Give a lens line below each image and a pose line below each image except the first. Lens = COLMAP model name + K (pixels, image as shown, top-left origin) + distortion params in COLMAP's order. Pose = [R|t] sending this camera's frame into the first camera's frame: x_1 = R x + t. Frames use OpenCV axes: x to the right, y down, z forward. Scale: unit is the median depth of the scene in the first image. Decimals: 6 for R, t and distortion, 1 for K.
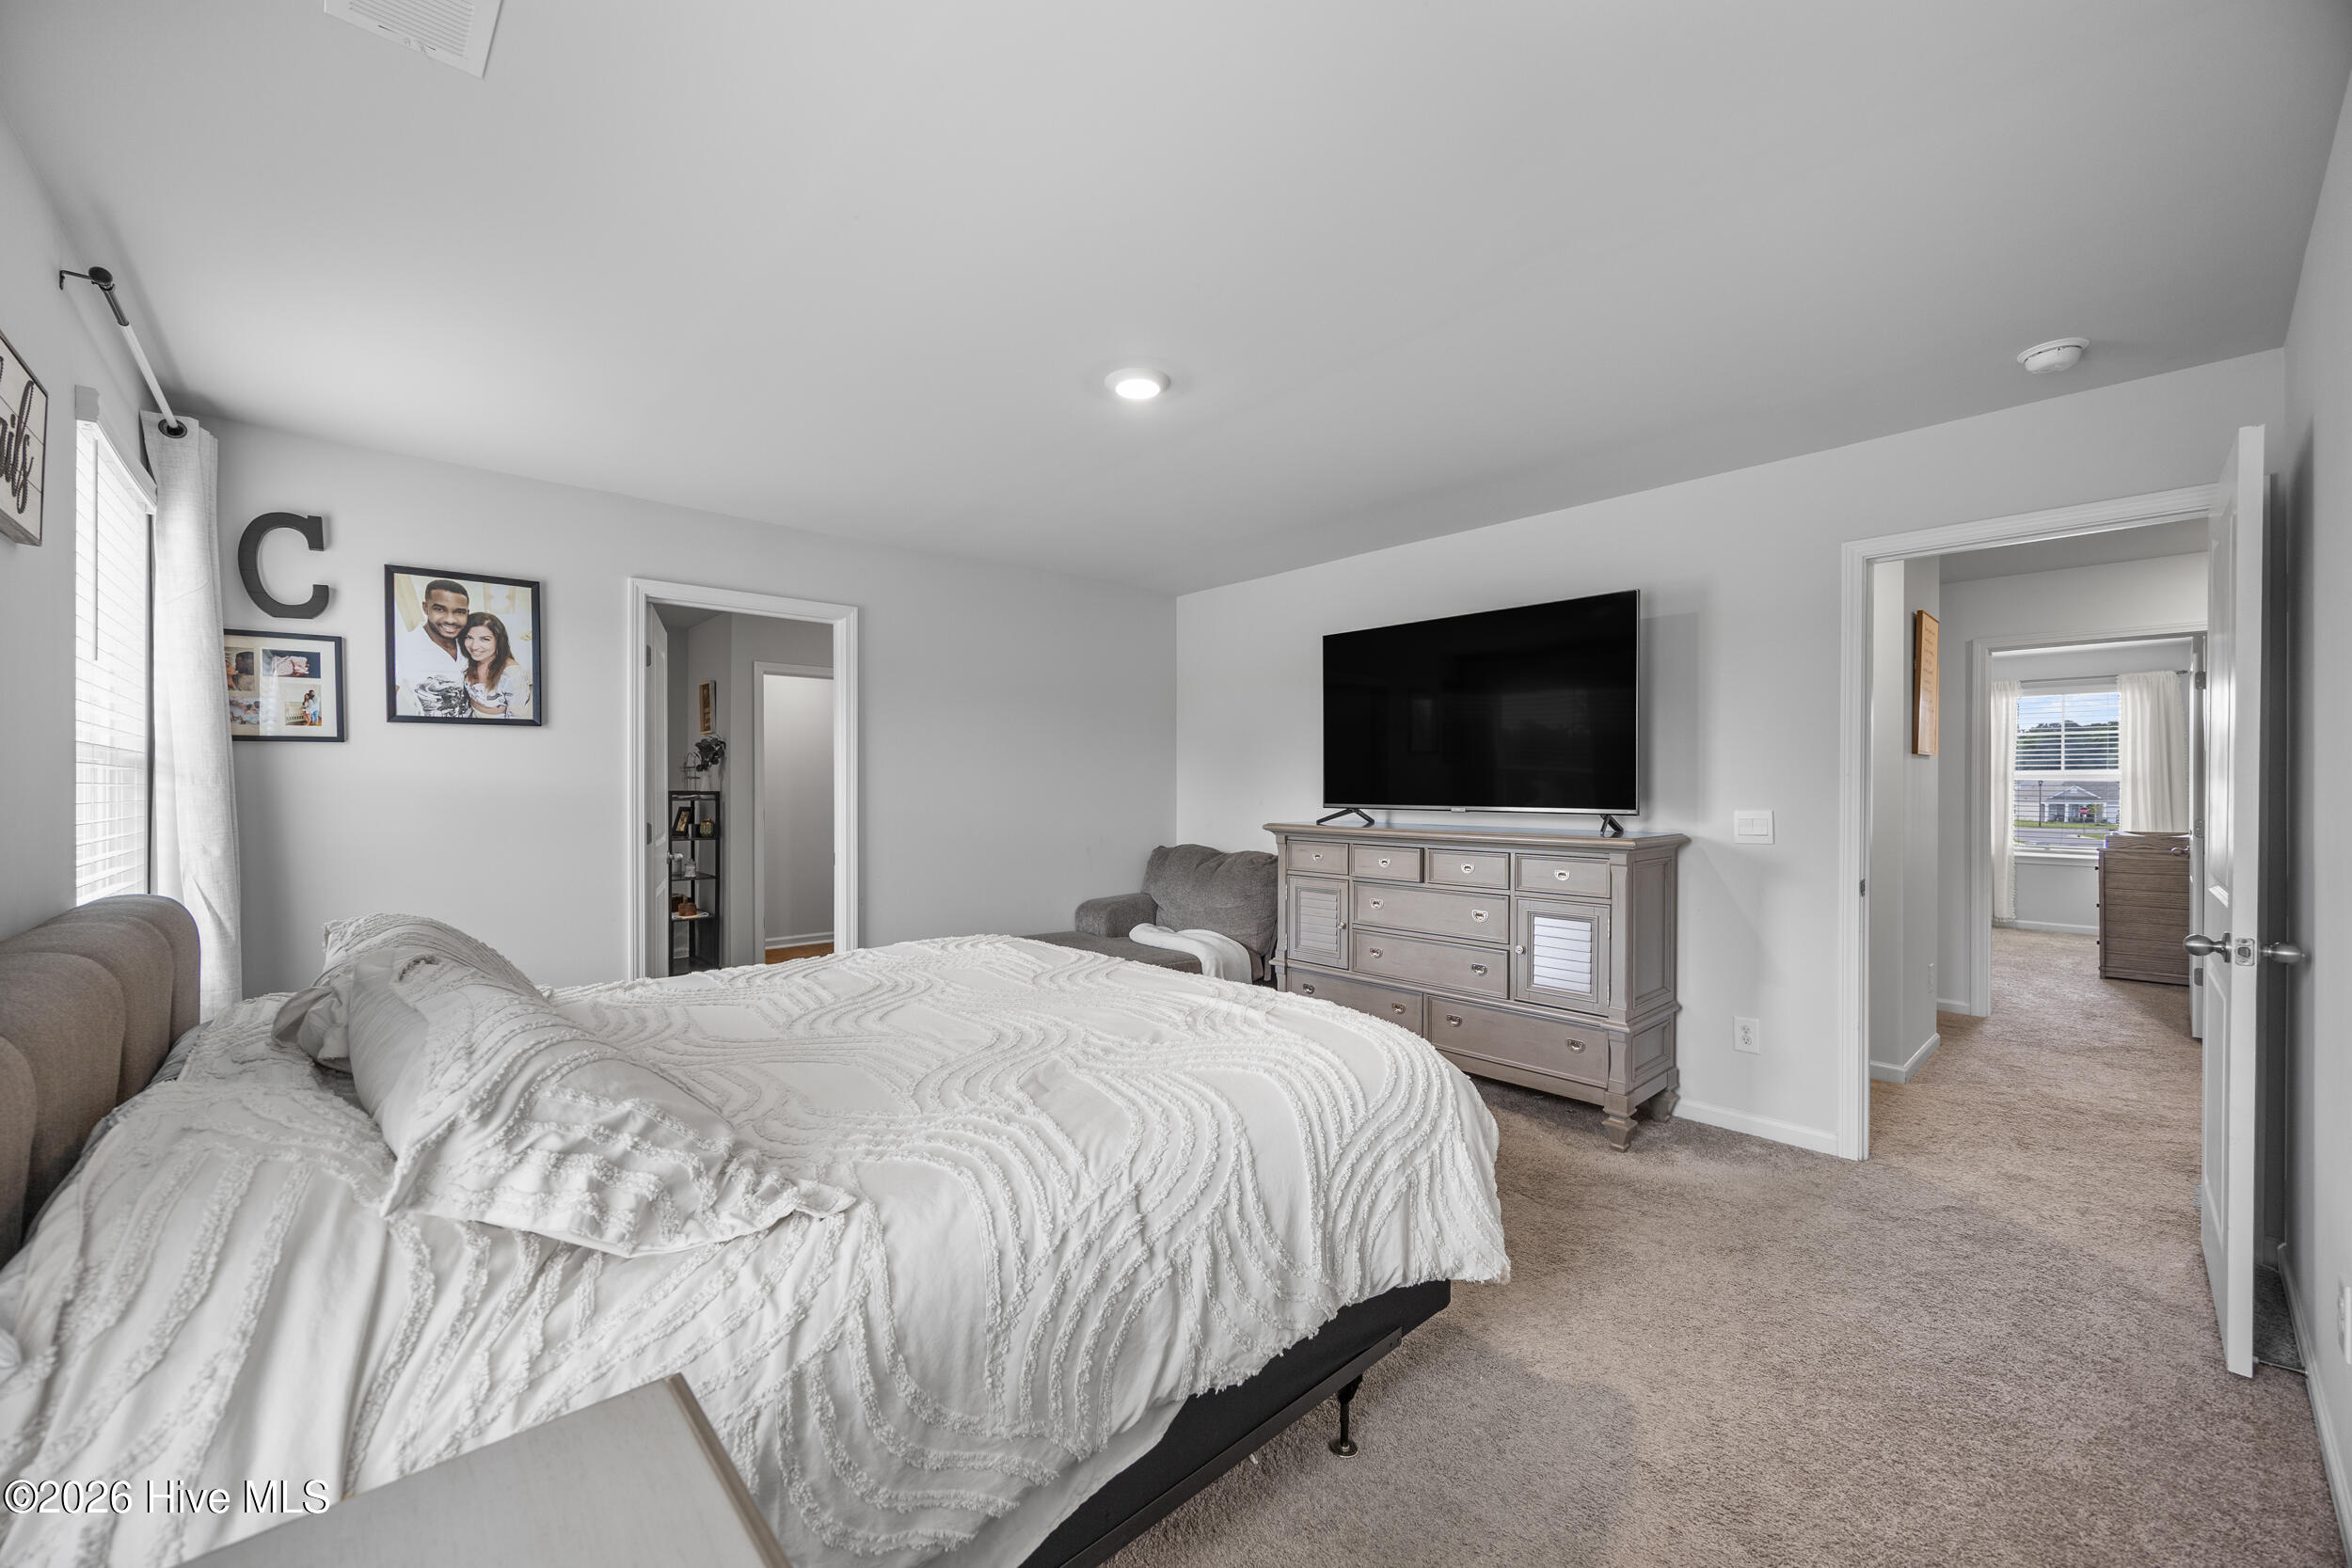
lens RADIAL K [[908.3, 0, 1167.8], [0, 908.3, 785.3], [0, 0, 1]] dist [-0.000448, -0.000200]
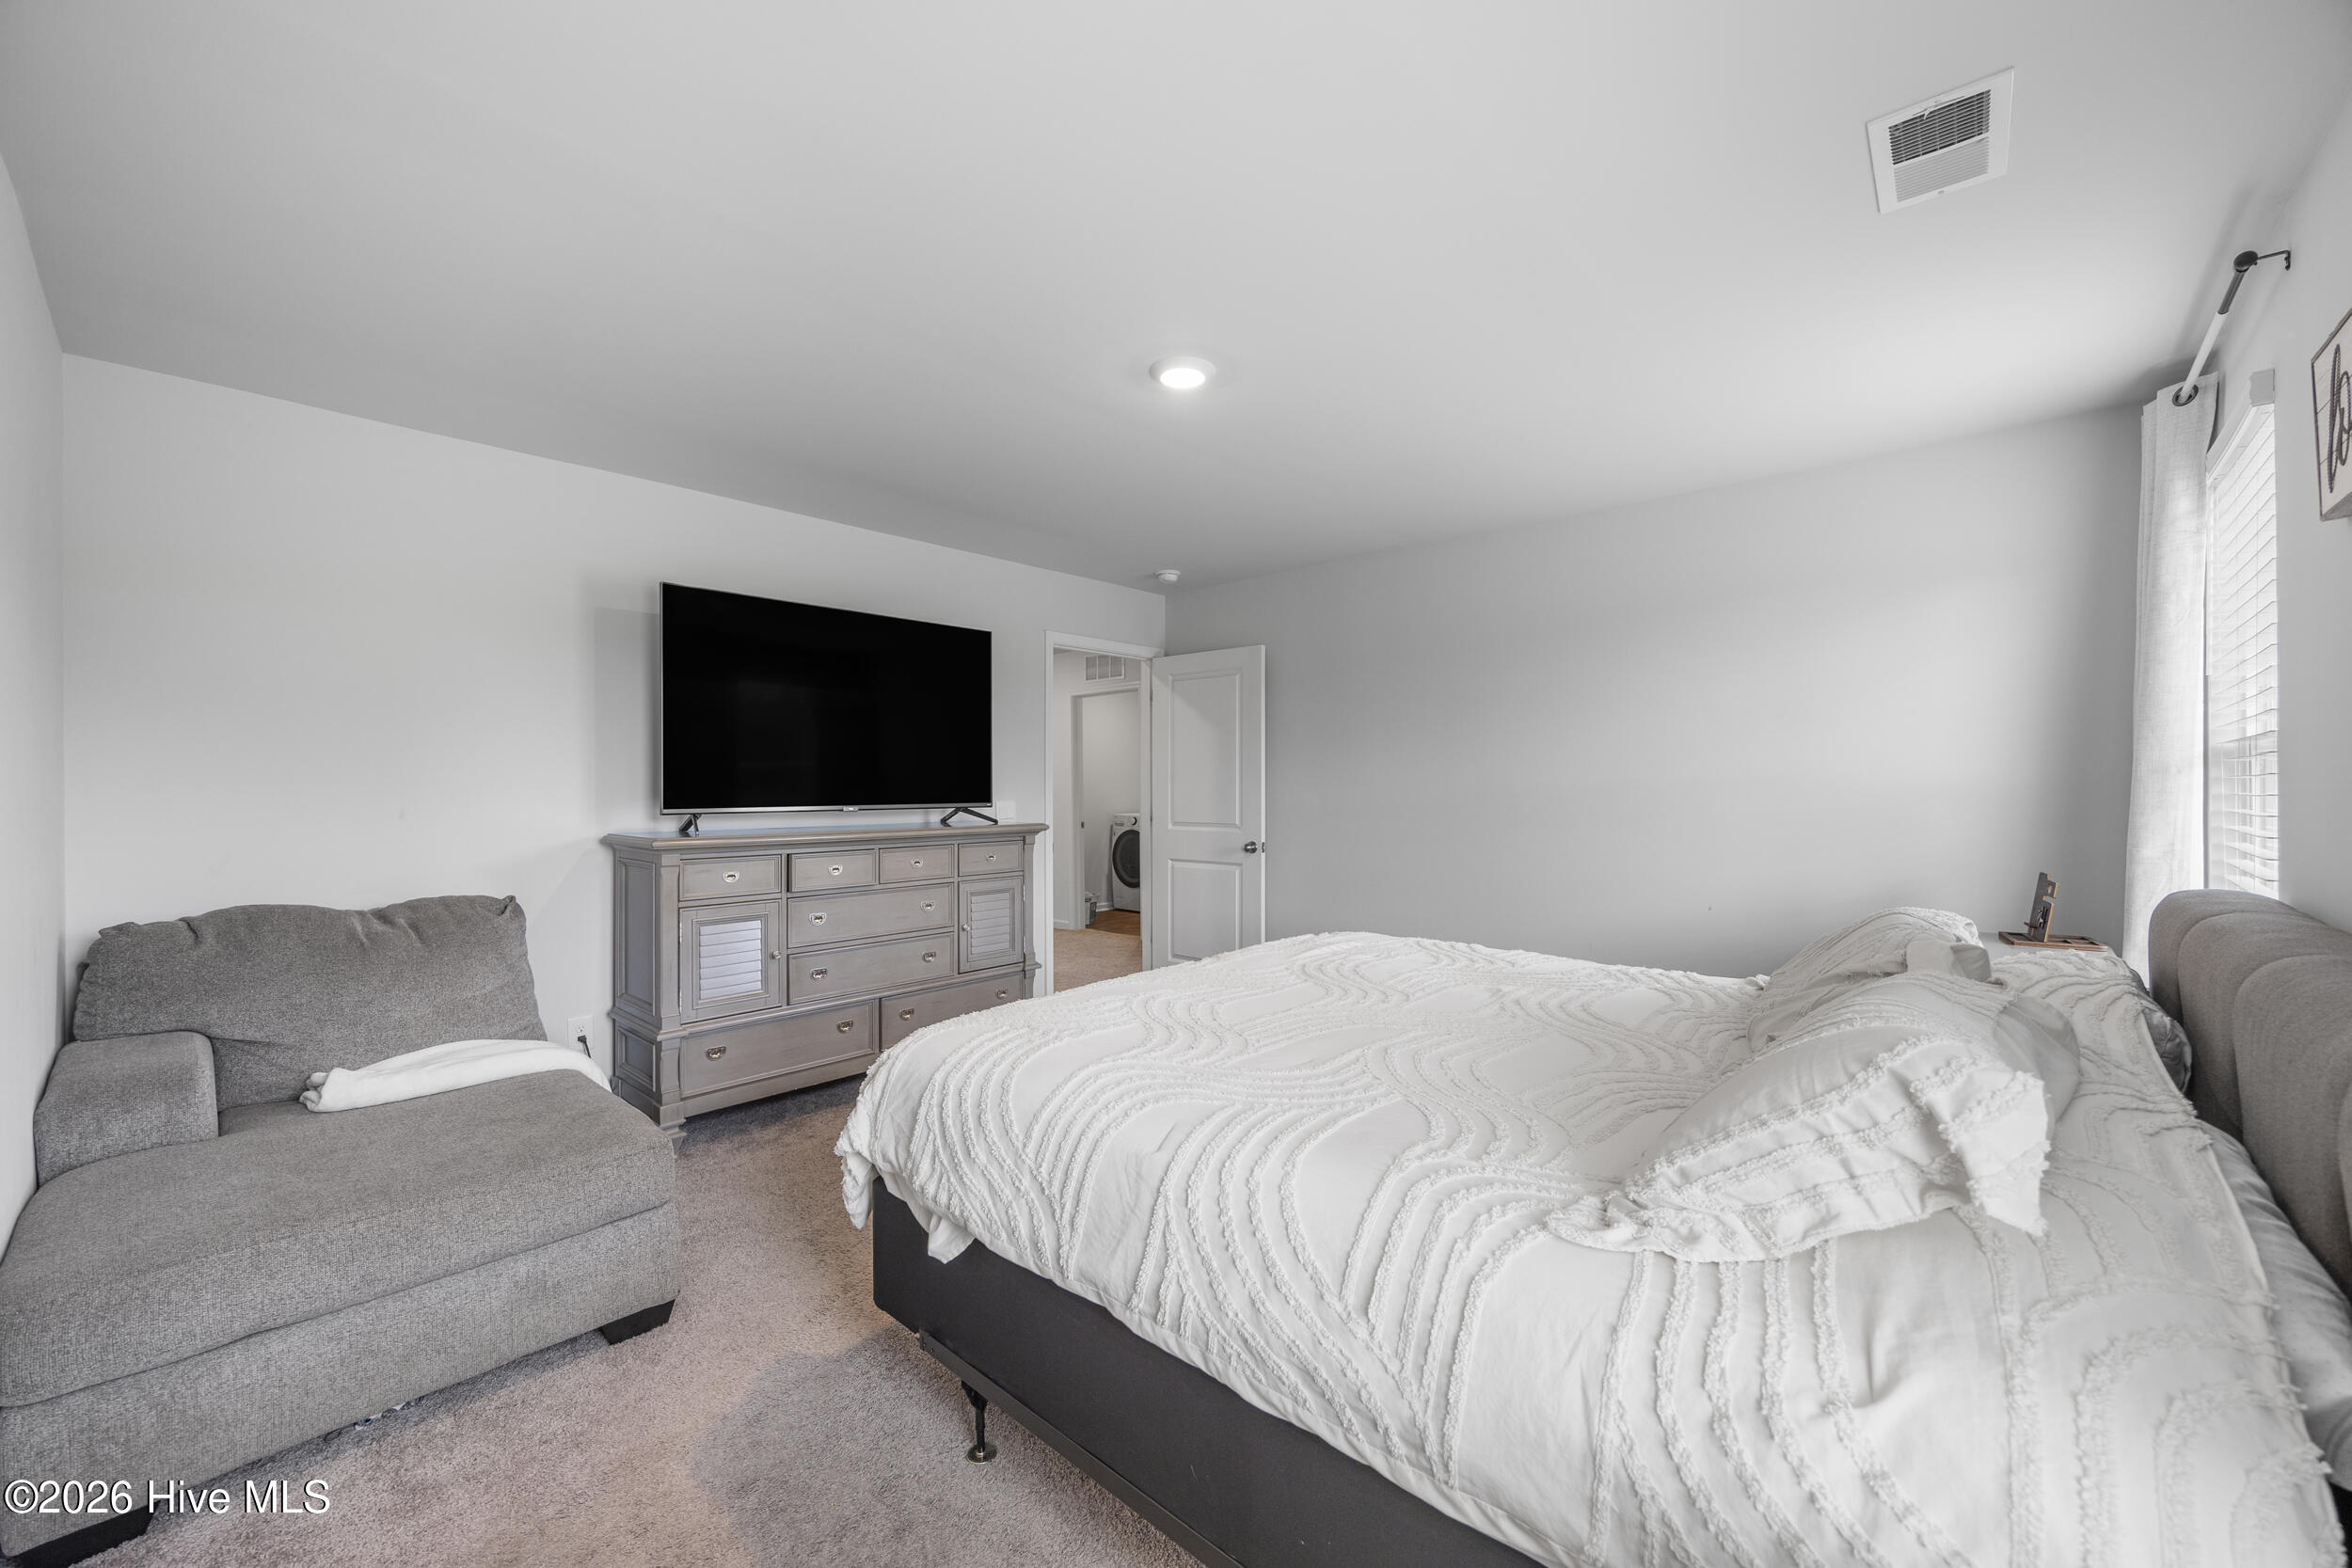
lens RADIAL K [[908.3, 0, 1167.8], [0, 908.3, 785.3], [0, 0, 1]] dist [-0.000448, -0.000200]
pose [[-0.086922, -0.001535, 0.996214, -0.623008], [0.001698, 0.999997, 0.001689, 0.000049], [-0.996214, 0.001839, -0.086919, 0.680464]]
